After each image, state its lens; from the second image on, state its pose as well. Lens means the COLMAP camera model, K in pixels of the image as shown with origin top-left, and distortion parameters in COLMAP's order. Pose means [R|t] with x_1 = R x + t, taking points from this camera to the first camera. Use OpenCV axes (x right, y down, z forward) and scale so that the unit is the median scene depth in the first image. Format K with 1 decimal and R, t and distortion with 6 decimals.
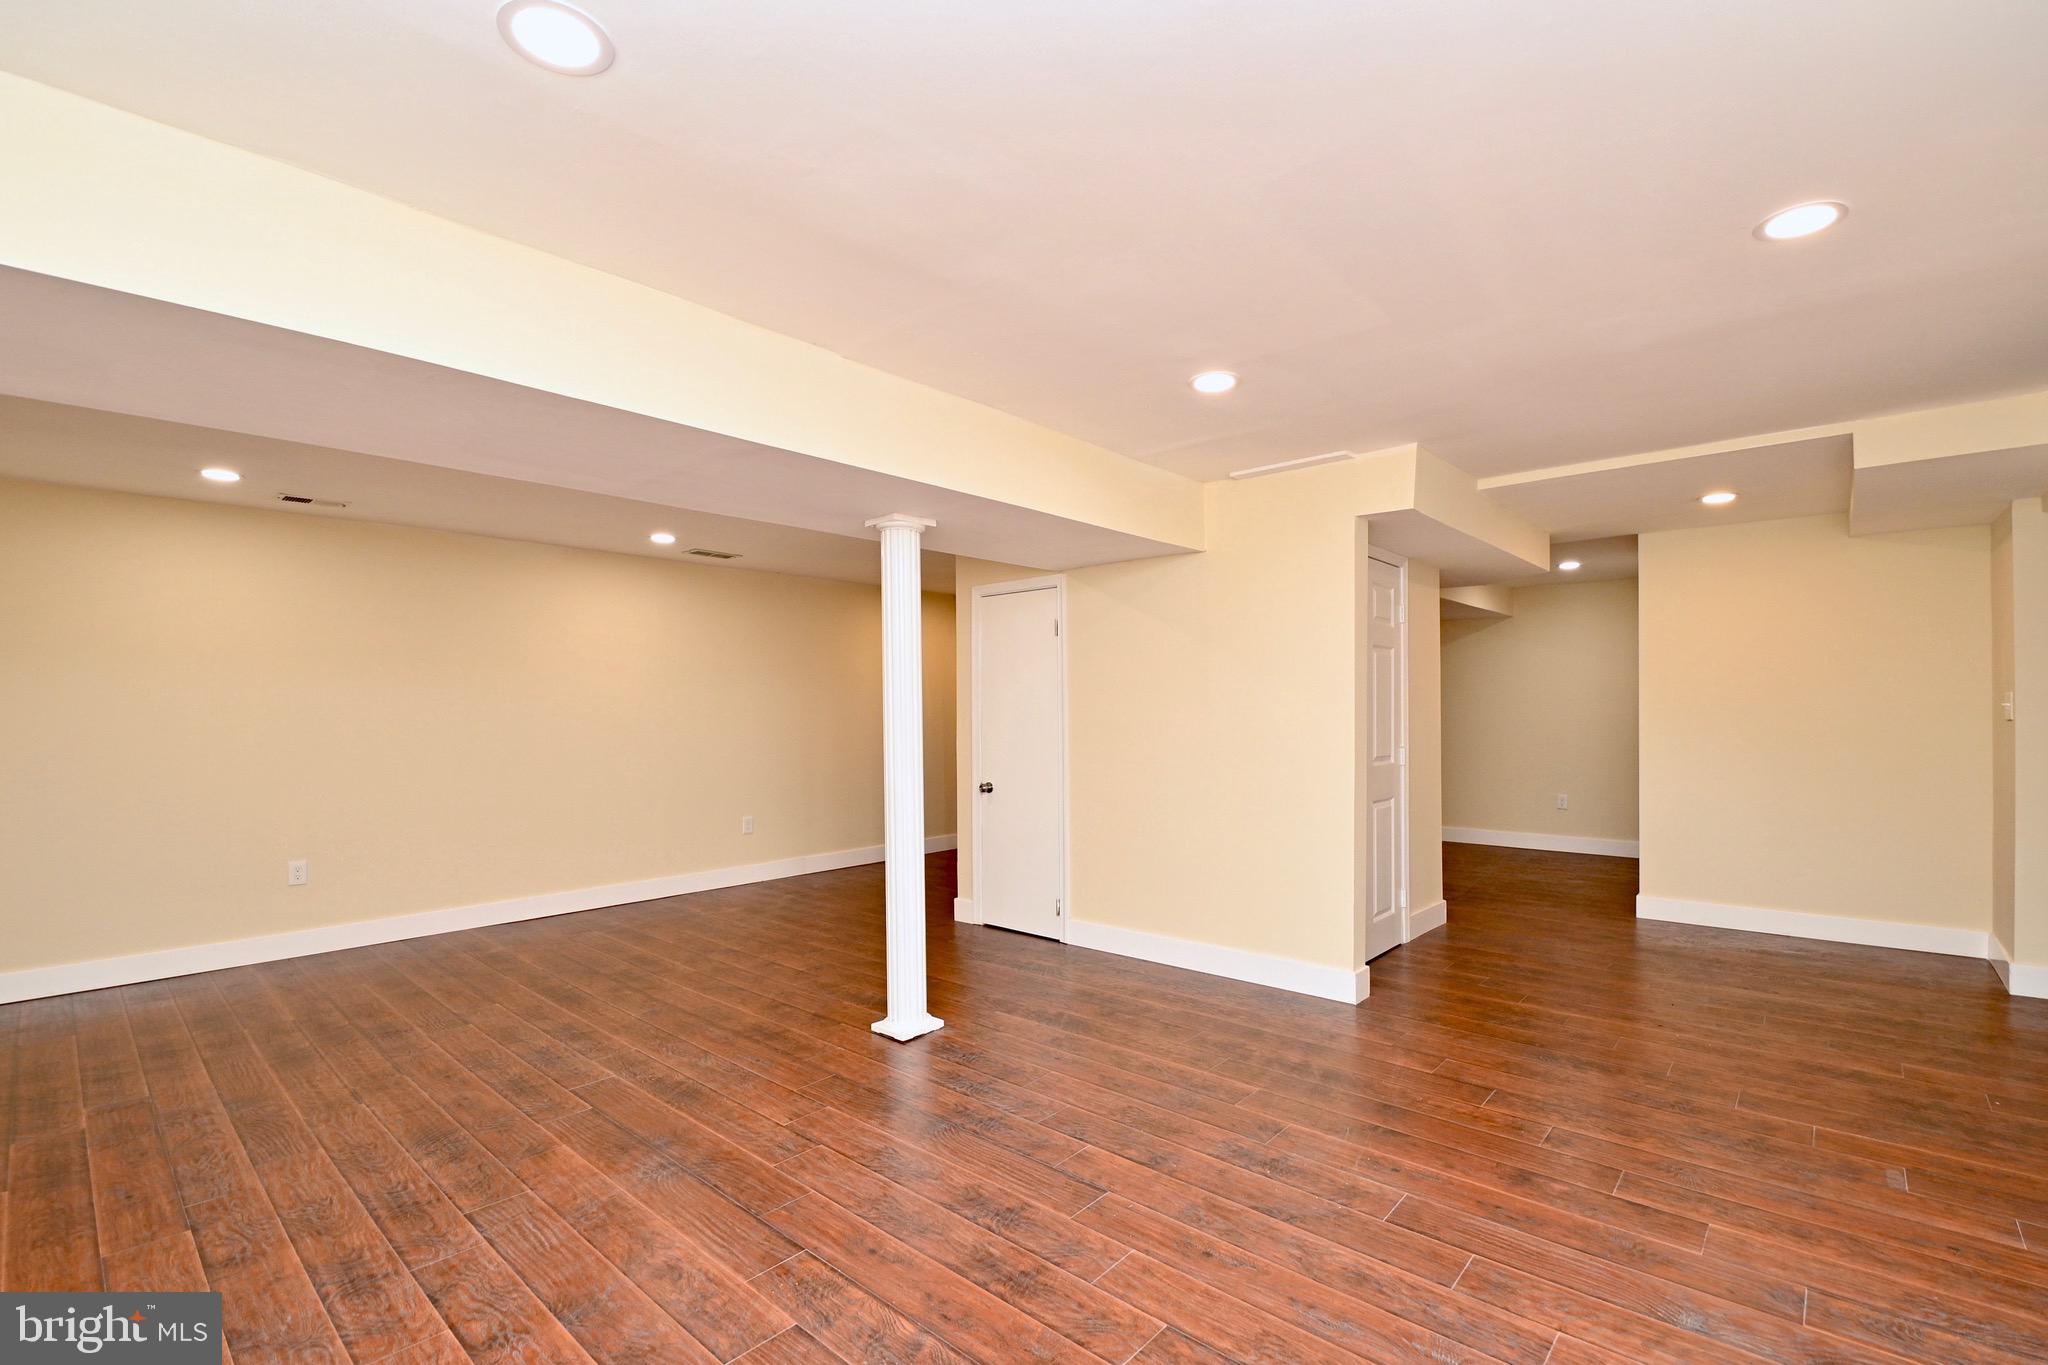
lens RADIAL K [[898.1, 0, 1038.0], [0, 898.1, 707.4], [0, 0, 1]] dist [0.014329, -0.020159]
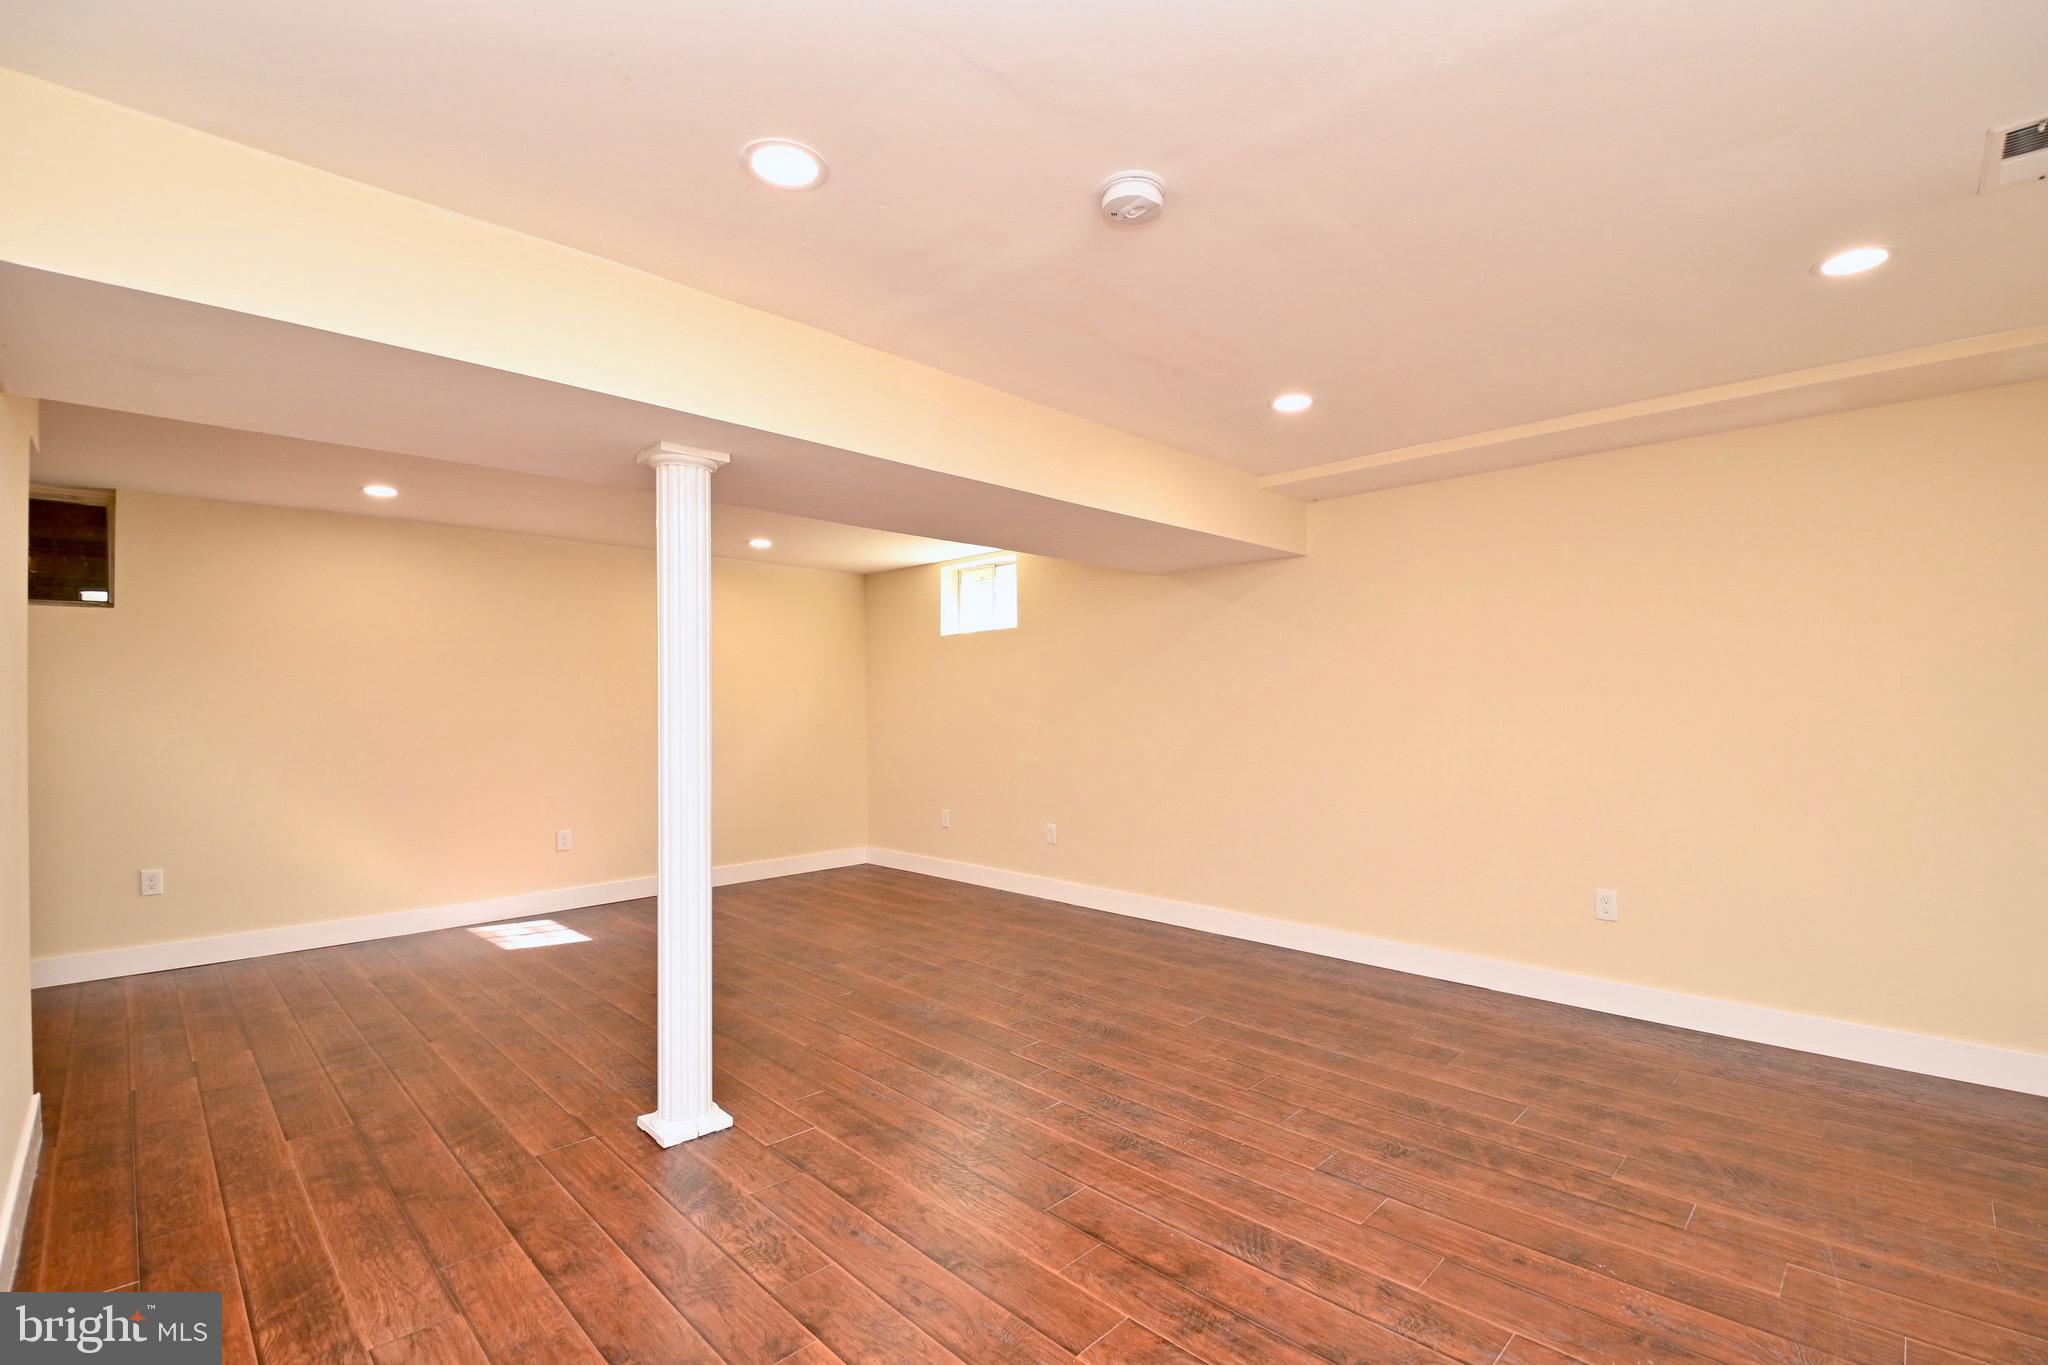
lens RADIAL K [[898.1, 0, 1038.0], [0, 898.1, 707.4], [0, 0, 1]] dist [0.014329, -0.020159]
pose [[-0.998812, 0.014040, 0.046674, -0.557690], [0.014064, 0.999901, 0.000186, 0.009454], [-0.046667, 0.000842, -0.998910, 2.015995]]
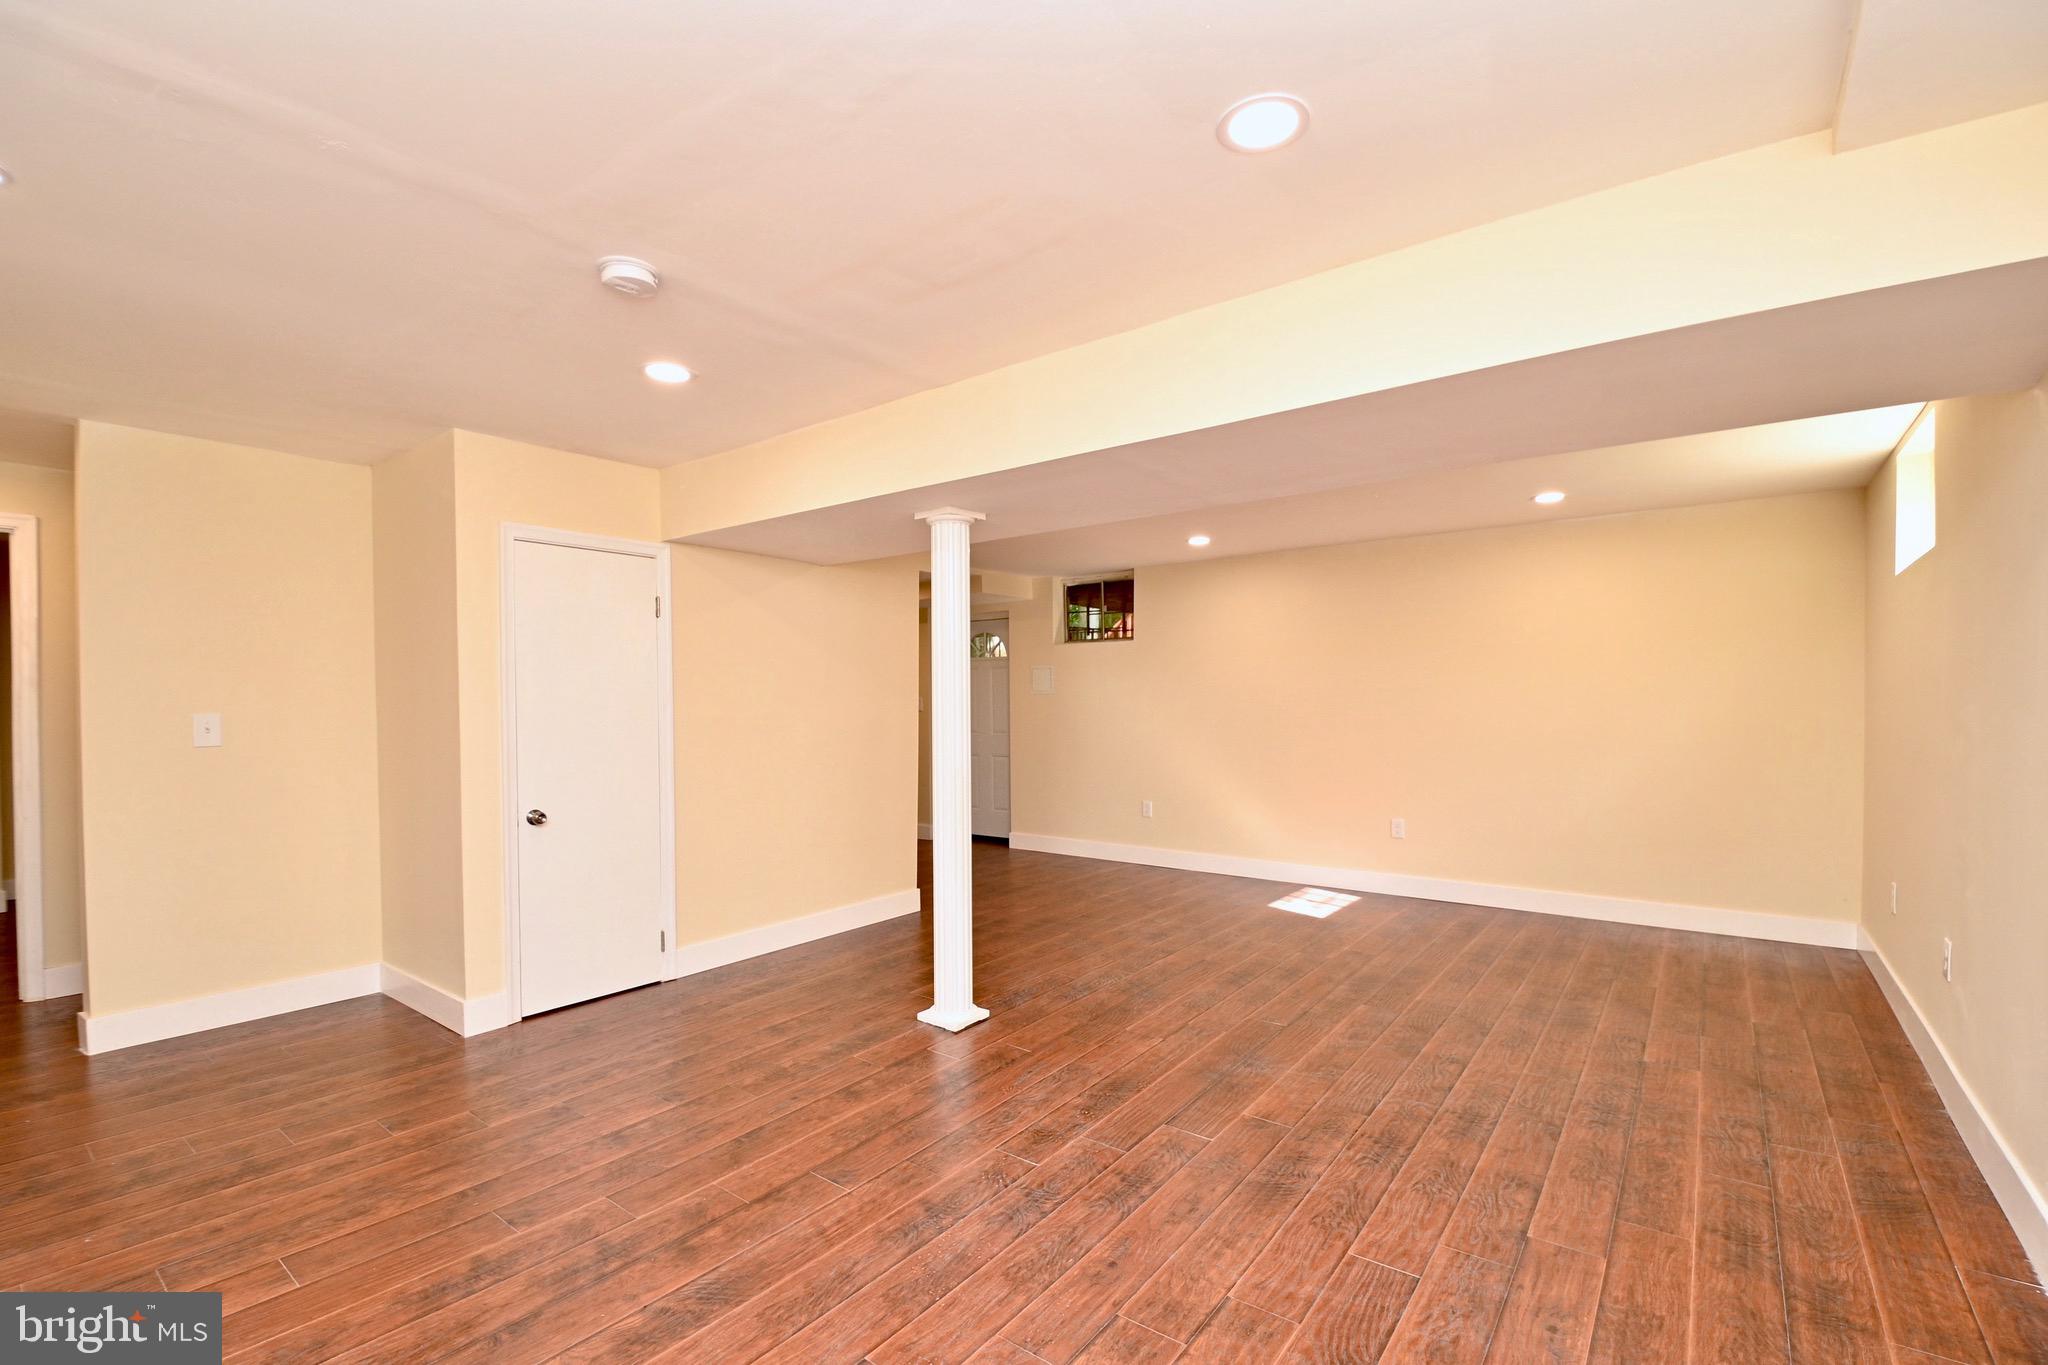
lens RADIAL K [[898.1, 0, 1038.0], [0, 898.1, 707.4], [0, 0, 1]] dist [0.014329, -0.020159]
pose [[-0.084184, 0.002695, 0.996447, -1.338167], [0.004597, 0.999987, -0.002316, 0.012785], [-0.996440, 0.004386, -0.084196, 1.141656]]
